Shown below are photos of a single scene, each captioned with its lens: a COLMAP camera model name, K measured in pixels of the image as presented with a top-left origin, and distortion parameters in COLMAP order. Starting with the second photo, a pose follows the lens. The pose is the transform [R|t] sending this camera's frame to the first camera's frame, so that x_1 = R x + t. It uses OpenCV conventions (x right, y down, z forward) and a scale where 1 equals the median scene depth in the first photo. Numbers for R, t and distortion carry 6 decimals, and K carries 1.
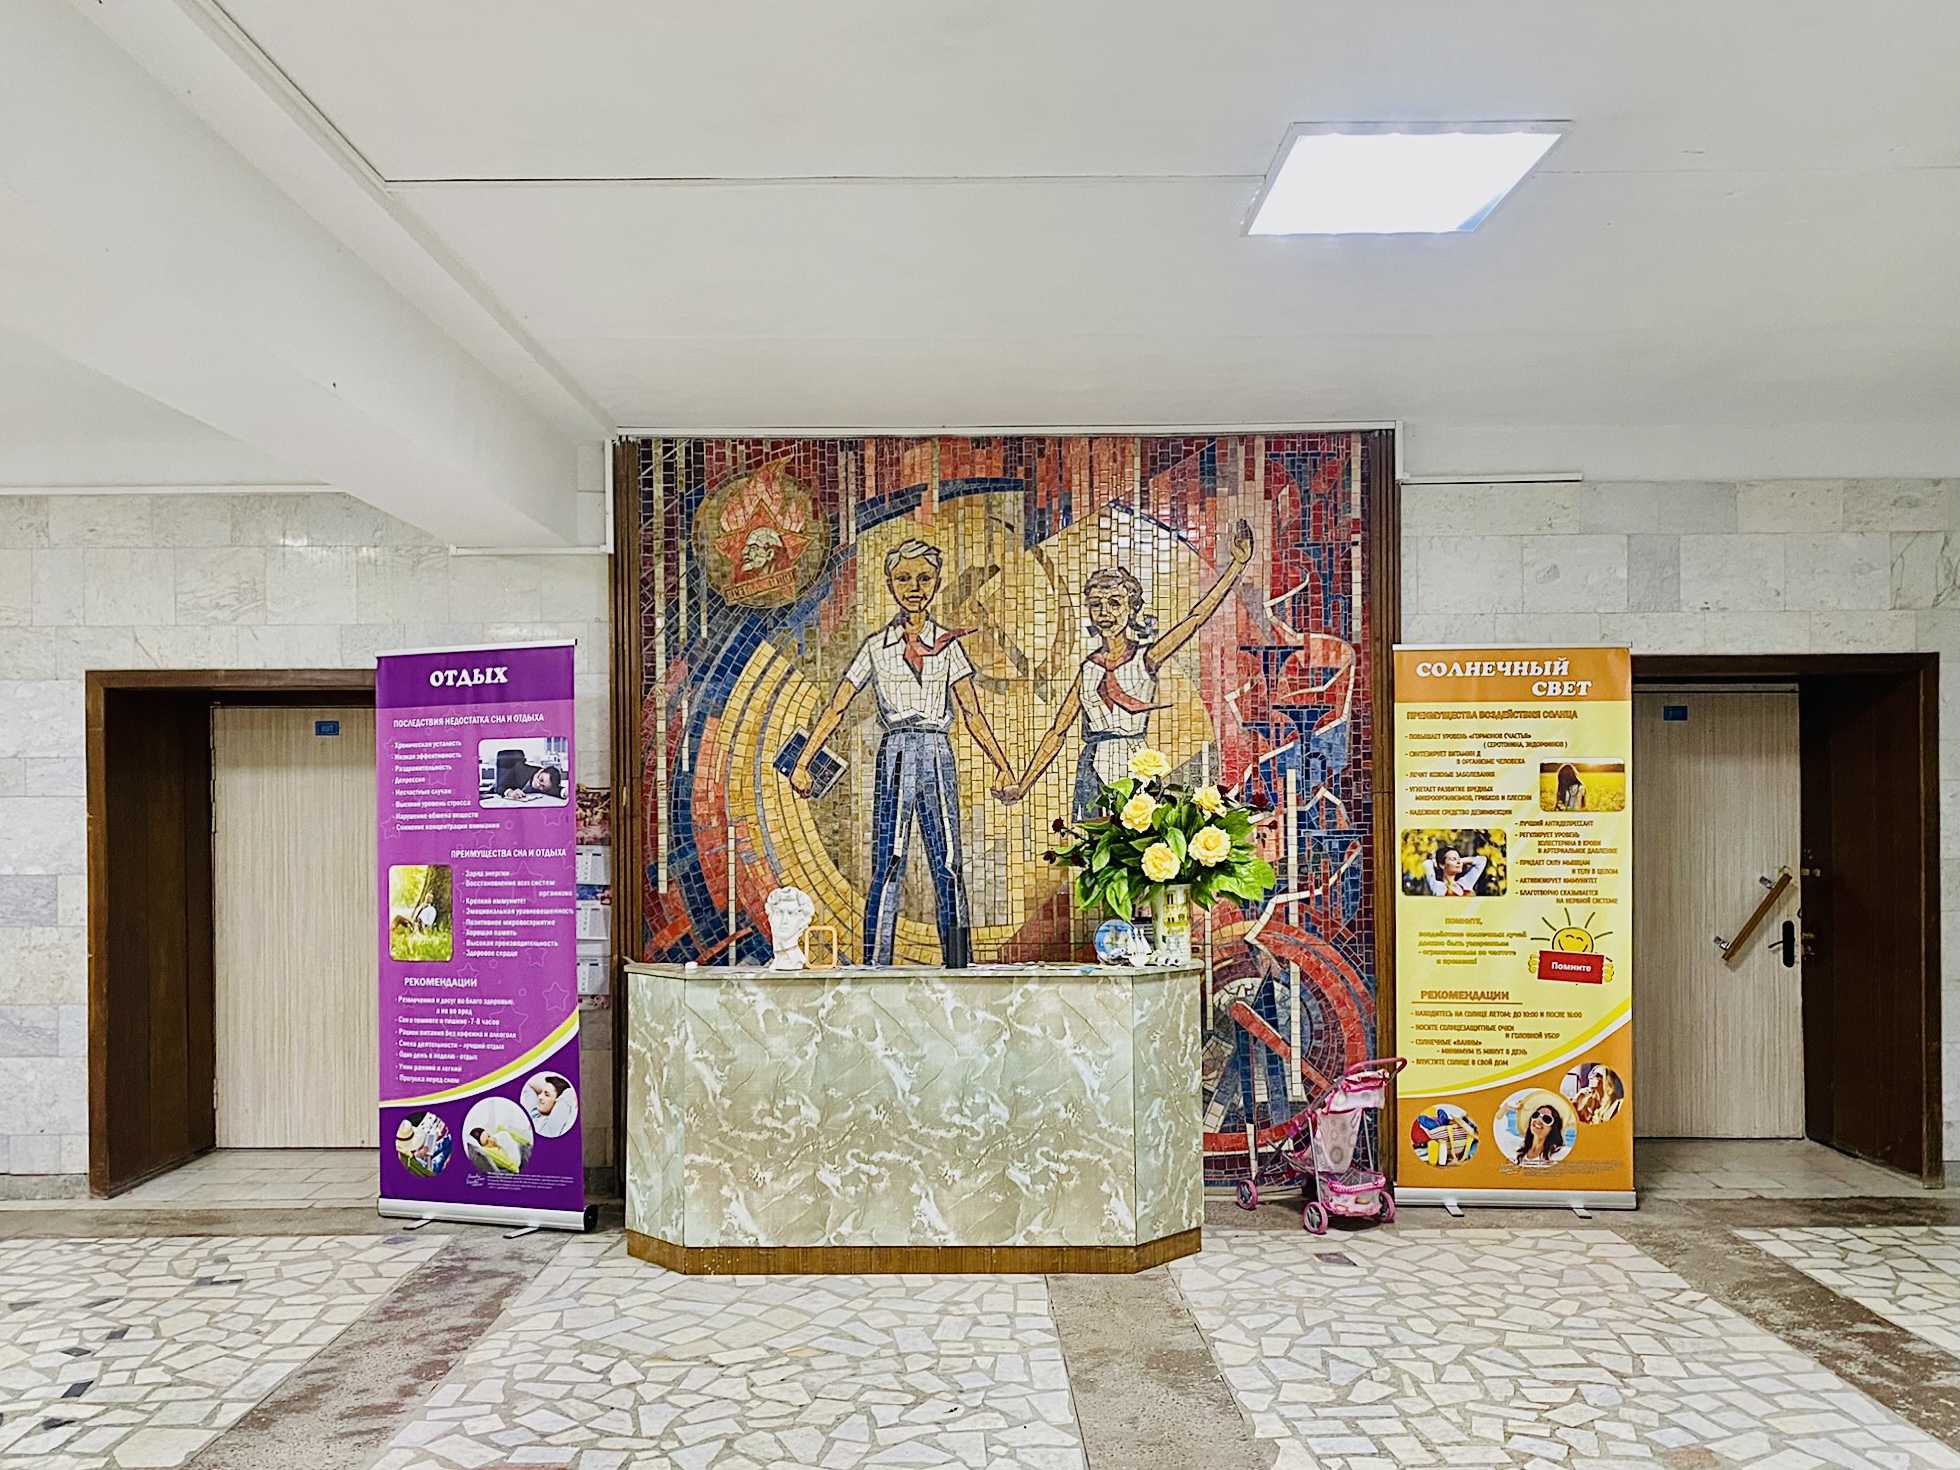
lens RADIAL K [[1326.2, 0, 955.0], [0, 1326.2, 783.4], [0, 0, 1]] dist [0.029930, -0.035987]
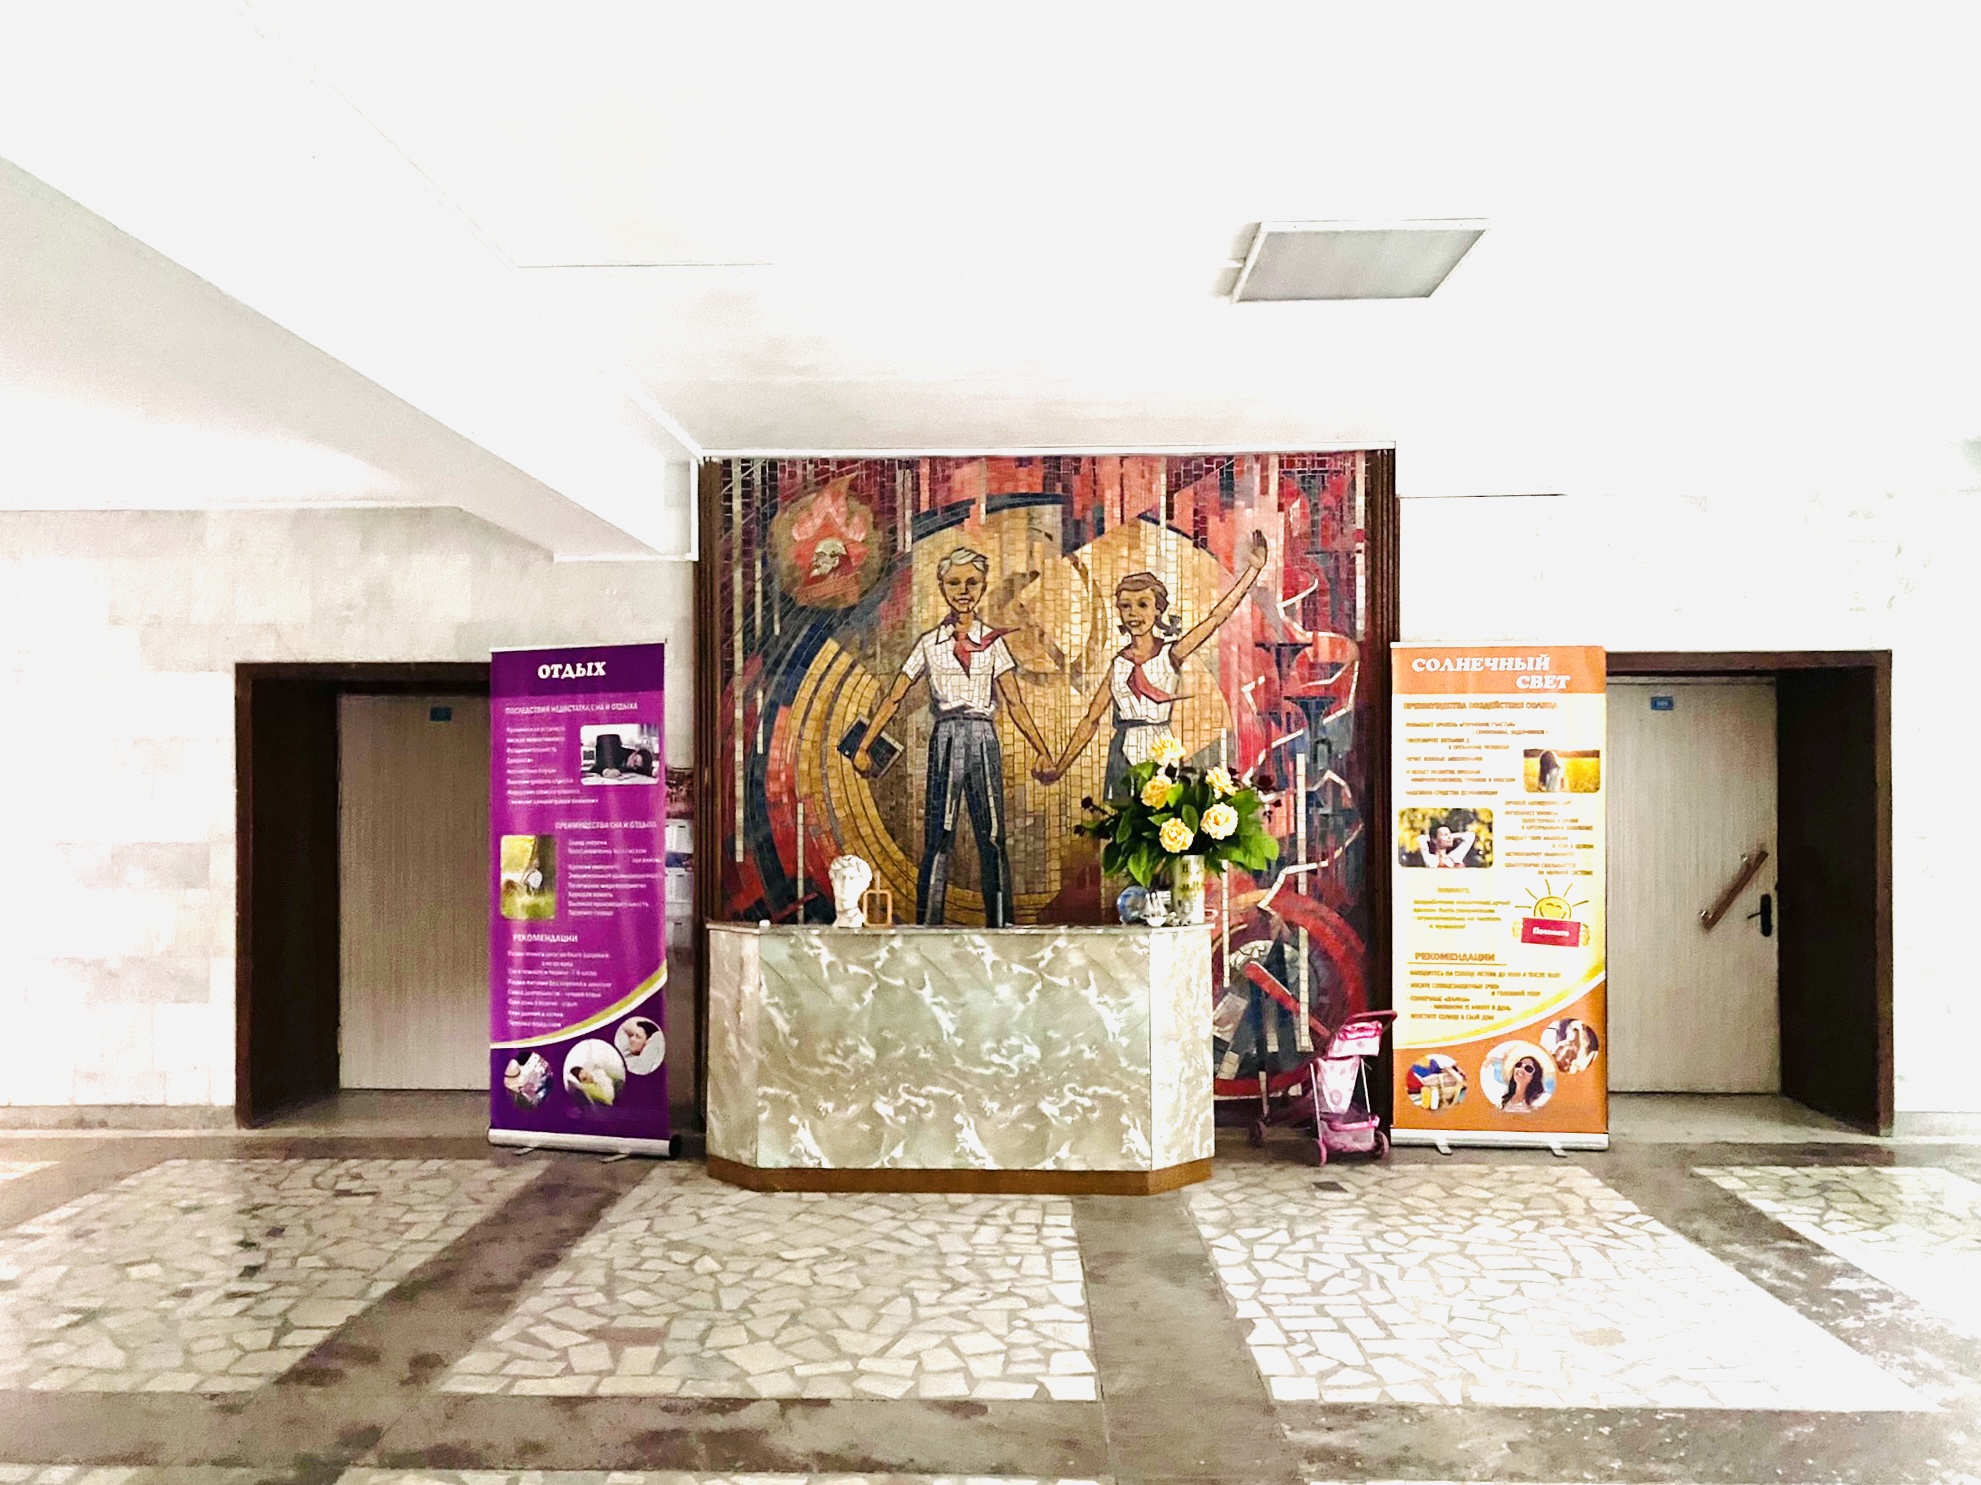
lens RADIAL K [[1309.4, 0, 986.4], [0, 1309.4, 766.9], [0, 0, 1]] dist [0.022048, -0.018703]
pose [[0.999547, 0.003592, -0.029872, 0.022382], [-0.003631, 0.999993, -0.001256, 0.002679], [0.029867, 0.001364, 0.999553, -0.106210]]
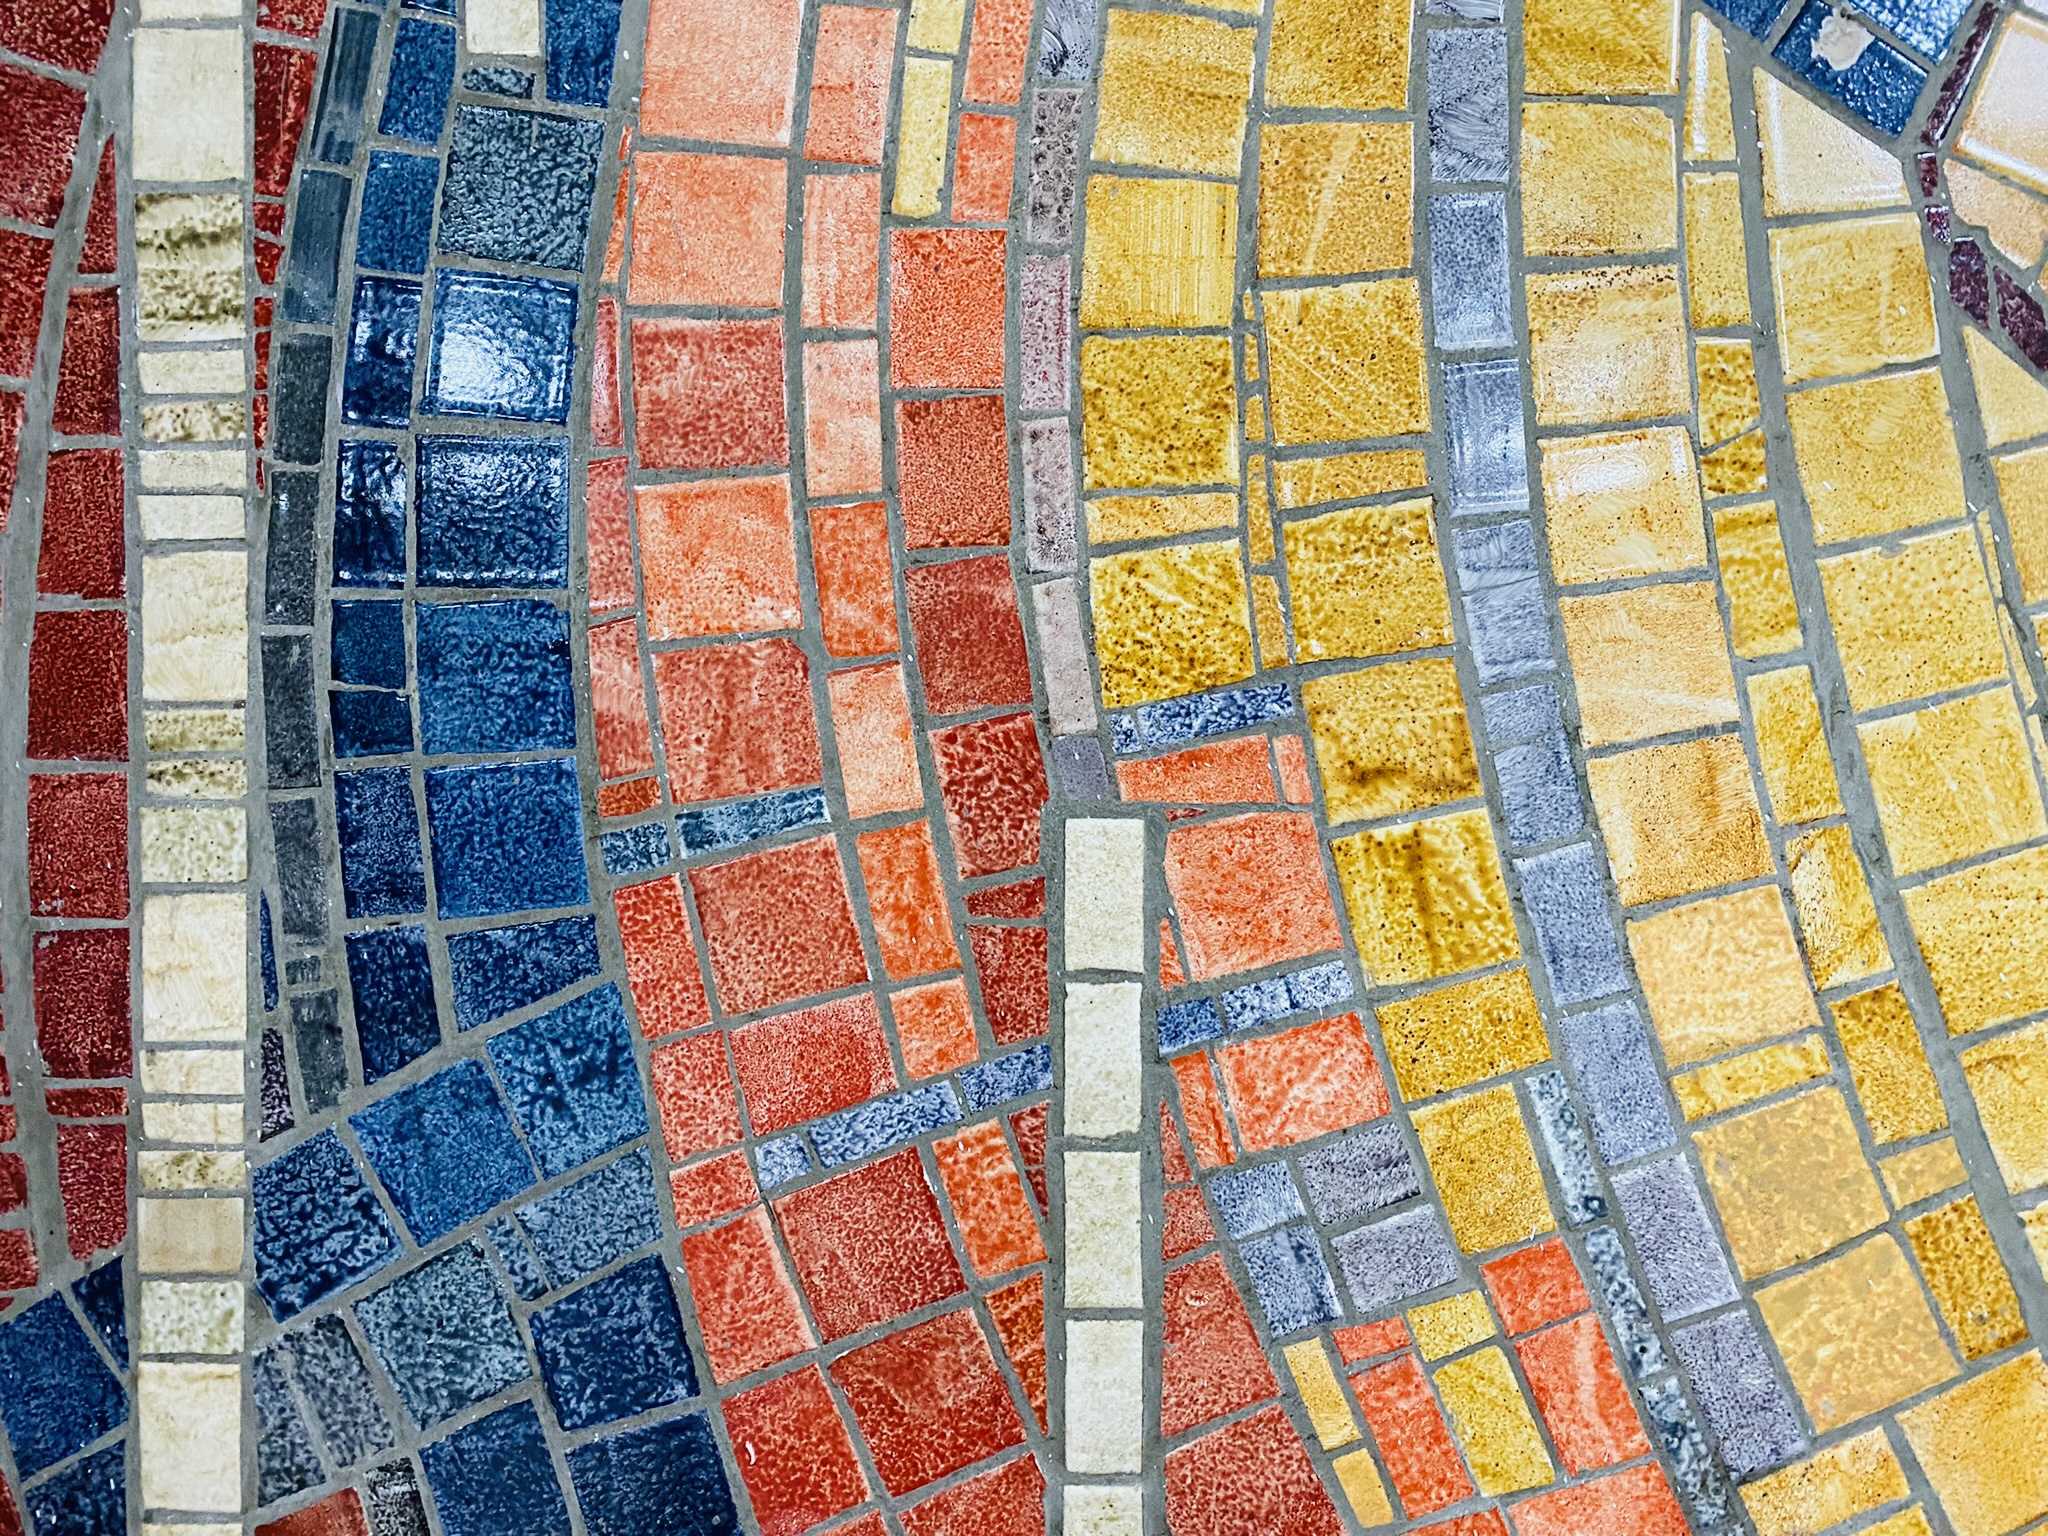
lens RADIAL K [[1385.7, 0, 997.8], [0, 1385.7, 818.6], [0, 0, 1]] dist [0.029930, -0.035987]
pose [[0.998701, 0.017037, -0.048013, -0.170650], [-0.016062, 0.999658, 0.020615, 0.031397], [0.048348, -0.019817, 0.998634, 0.923591]]
